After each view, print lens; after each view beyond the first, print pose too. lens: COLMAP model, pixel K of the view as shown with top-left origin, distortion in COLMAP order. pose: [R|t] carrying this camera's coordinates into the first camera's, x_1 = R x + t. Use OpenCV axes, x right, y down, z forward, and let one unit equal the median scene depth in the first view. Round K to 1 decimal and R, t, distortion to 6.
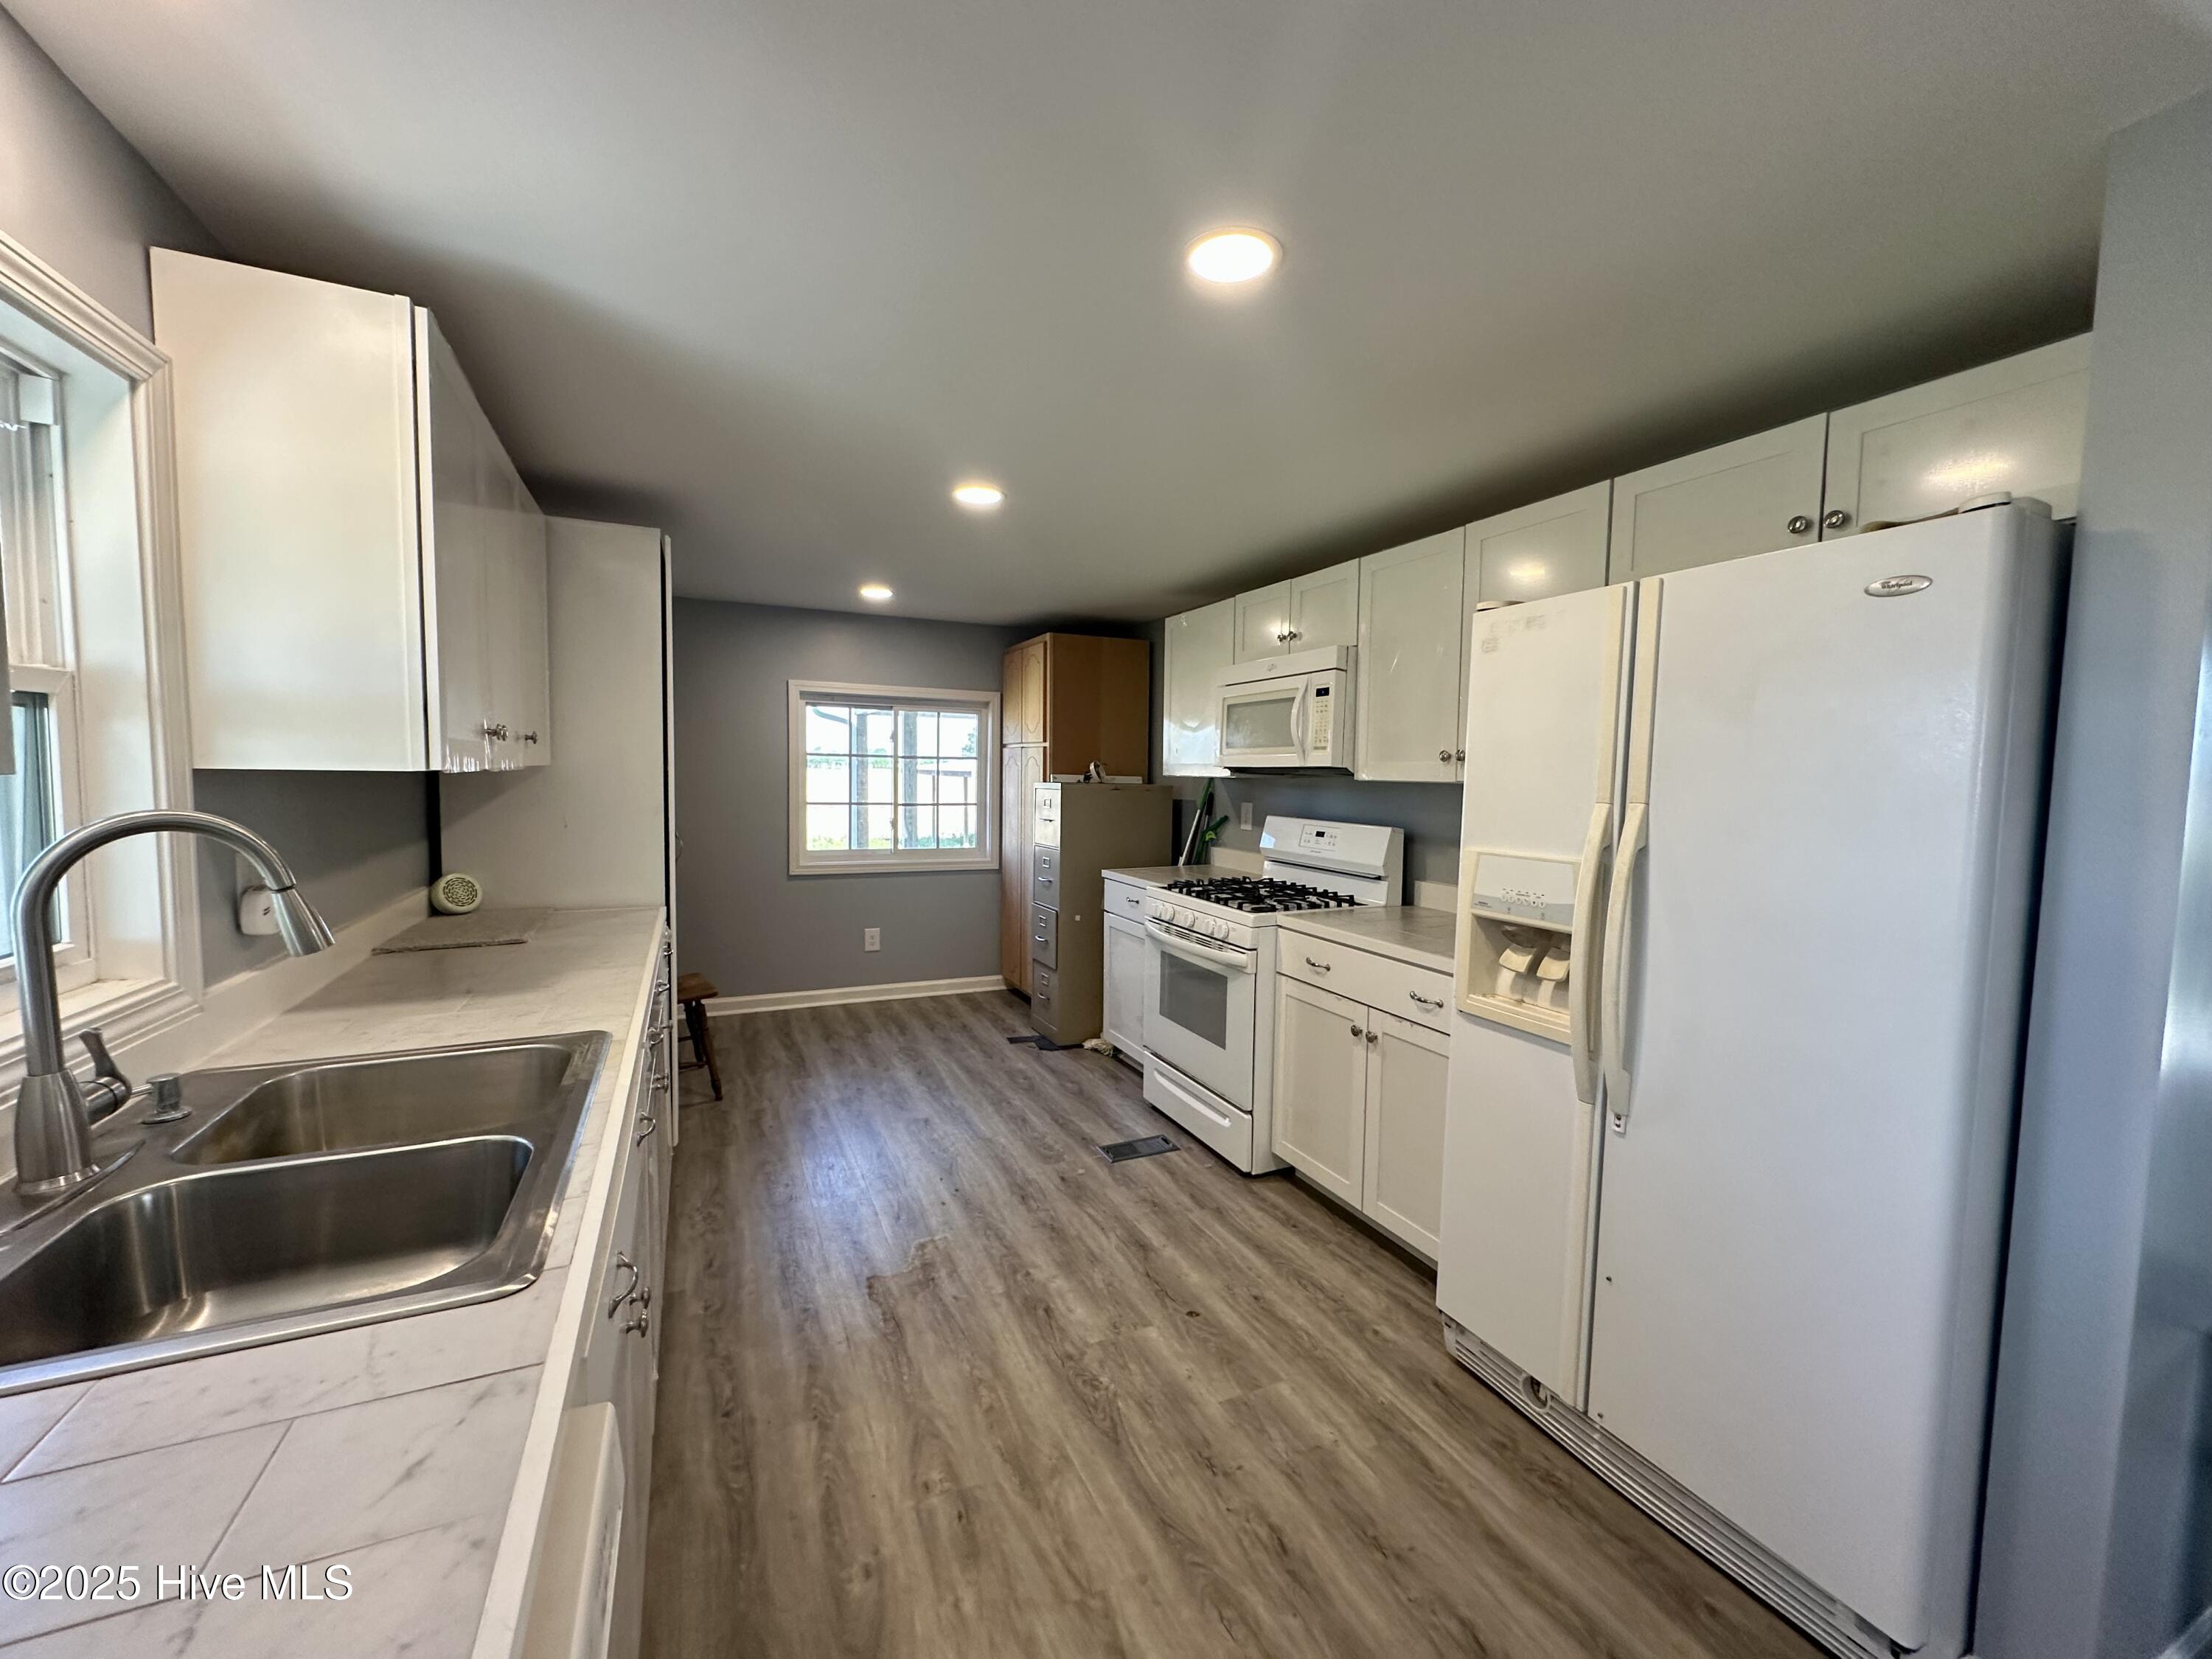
lens RADIAL K [[873.4, 0, 1089.8], [0, 873.4, 831.7], [0, 0, 1]] dist [-0.003117, 0.000344]
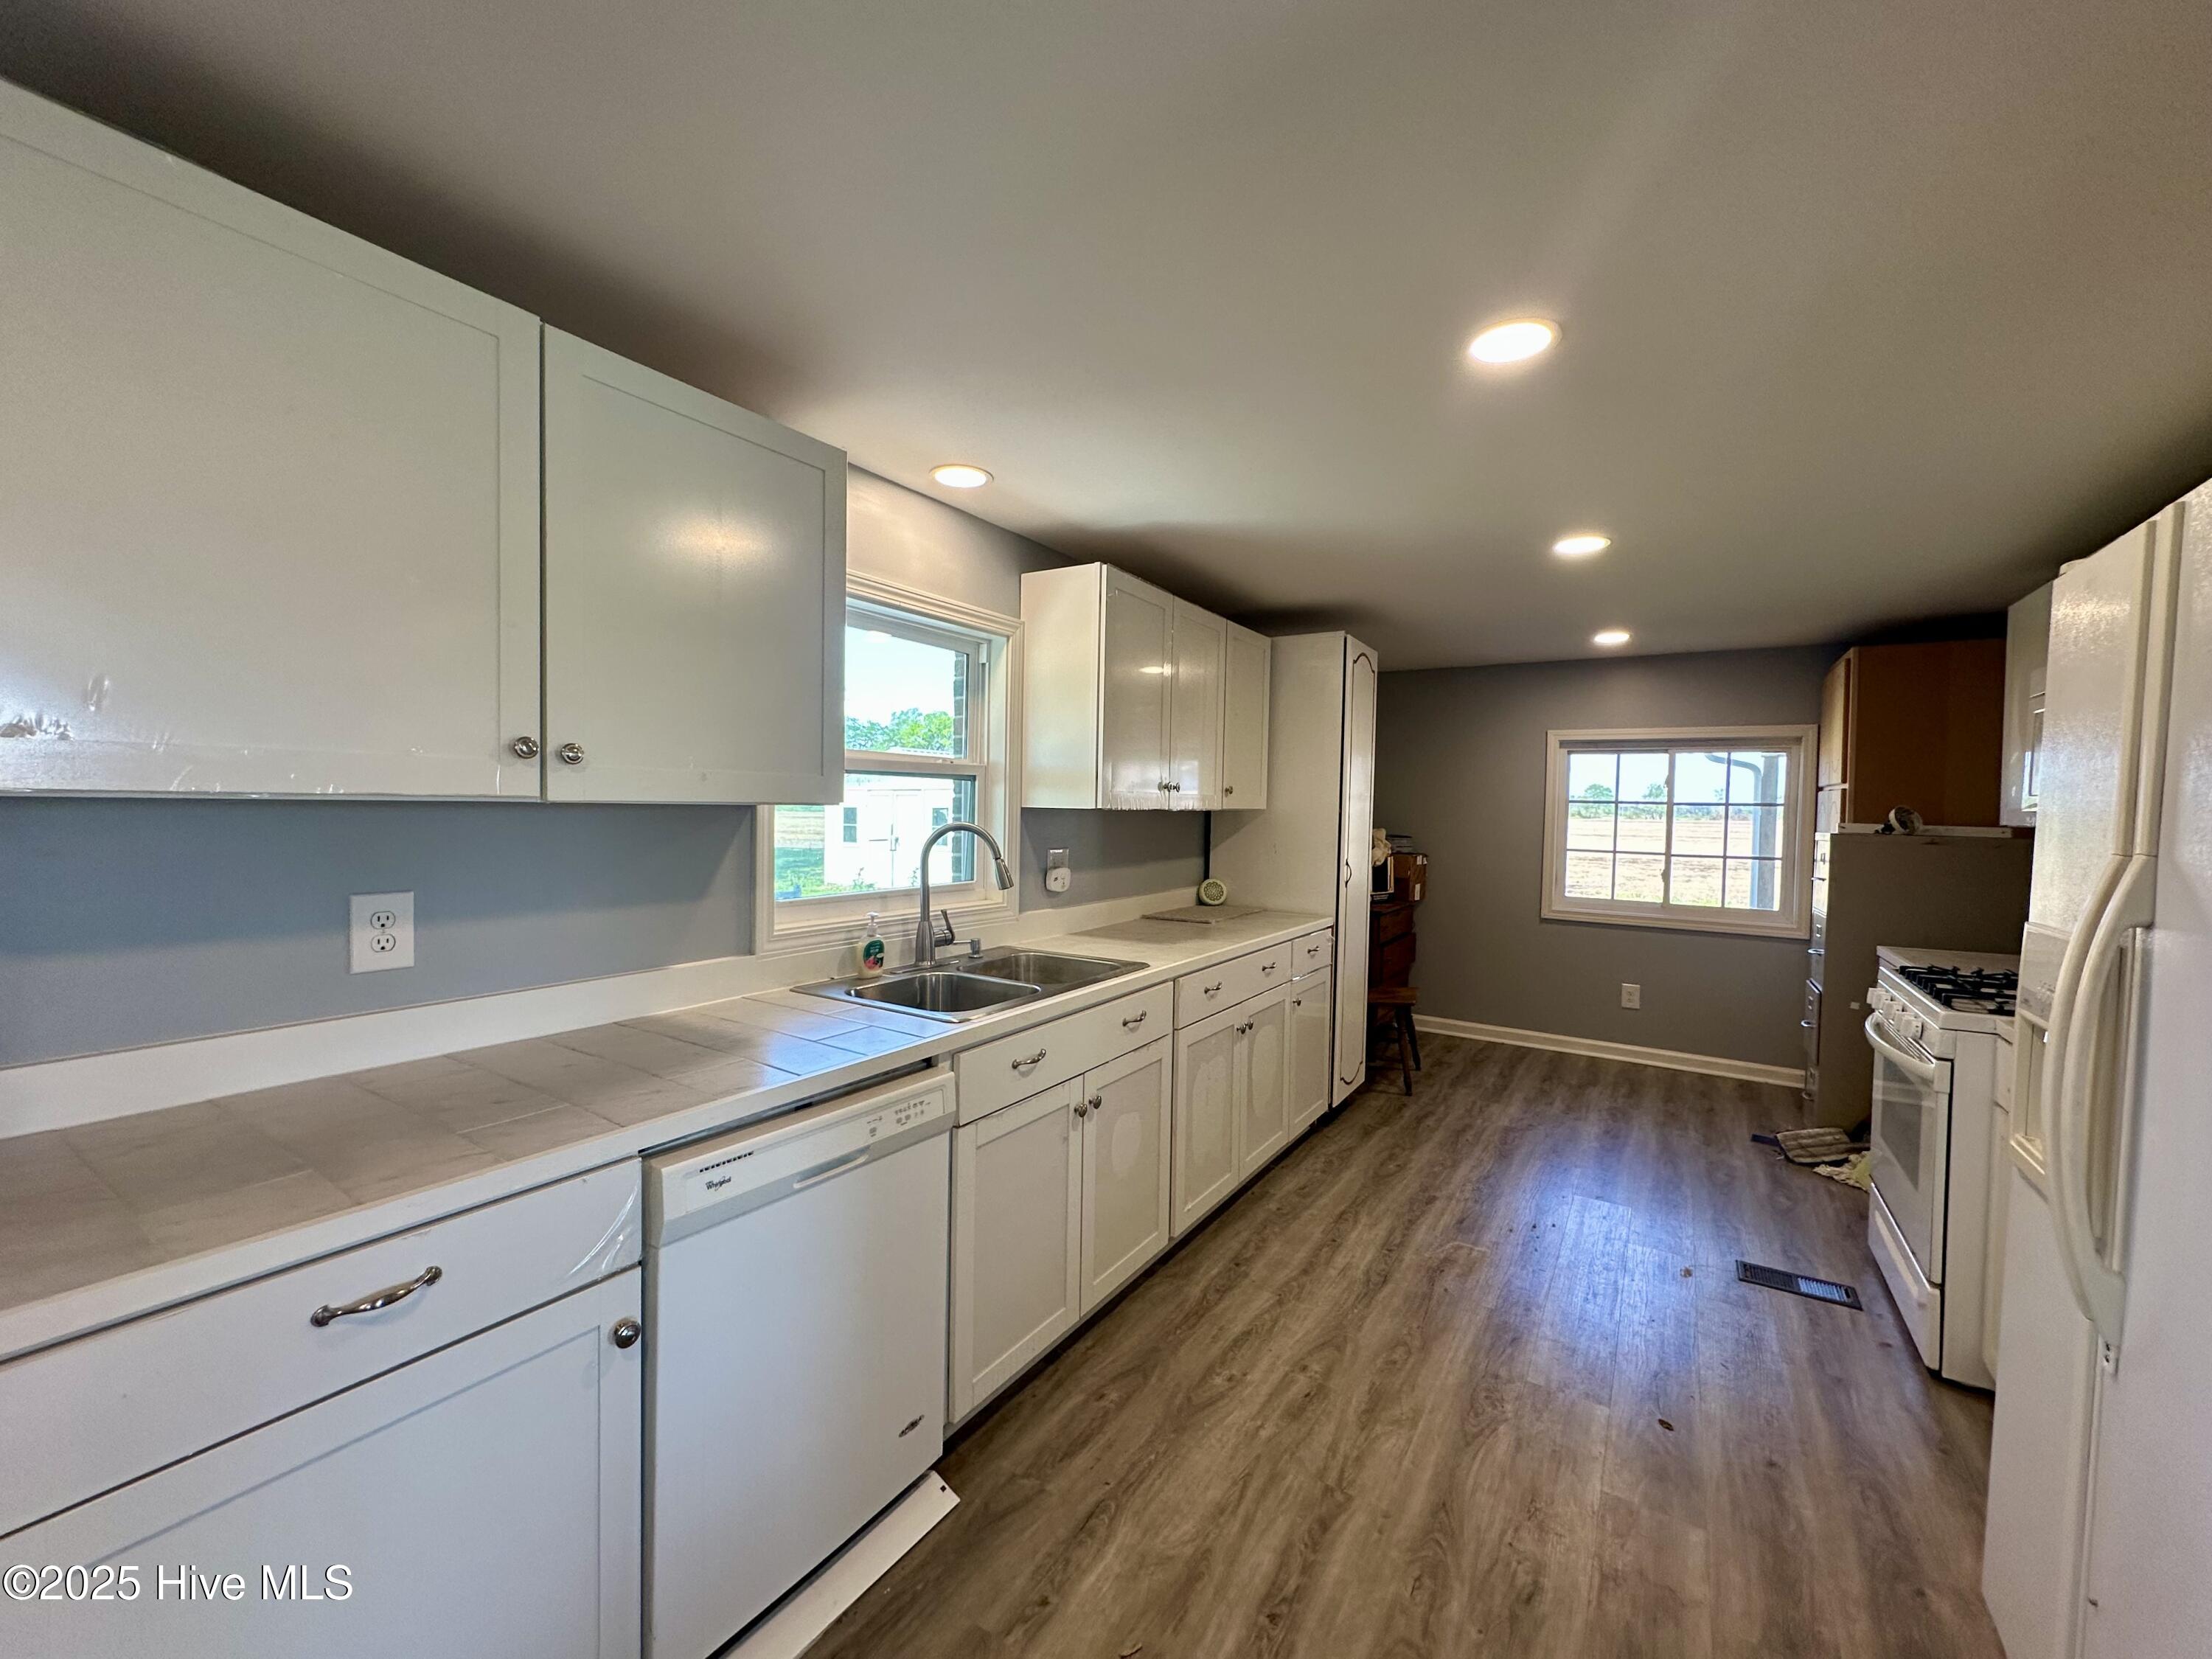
lens RADIAL K [[873.4, 0, 1114.5], [0, 873.4, 833.0], [0, 0, 1]] dist [-0.003117, 0.000344]
pose [[0.542658, 0.020362, -0.839707, 0.491868], [-0.069075, 0.997402, -0.020454, 0.010737], [0.837108, 0.069102, 0.542655, 0.014224]]
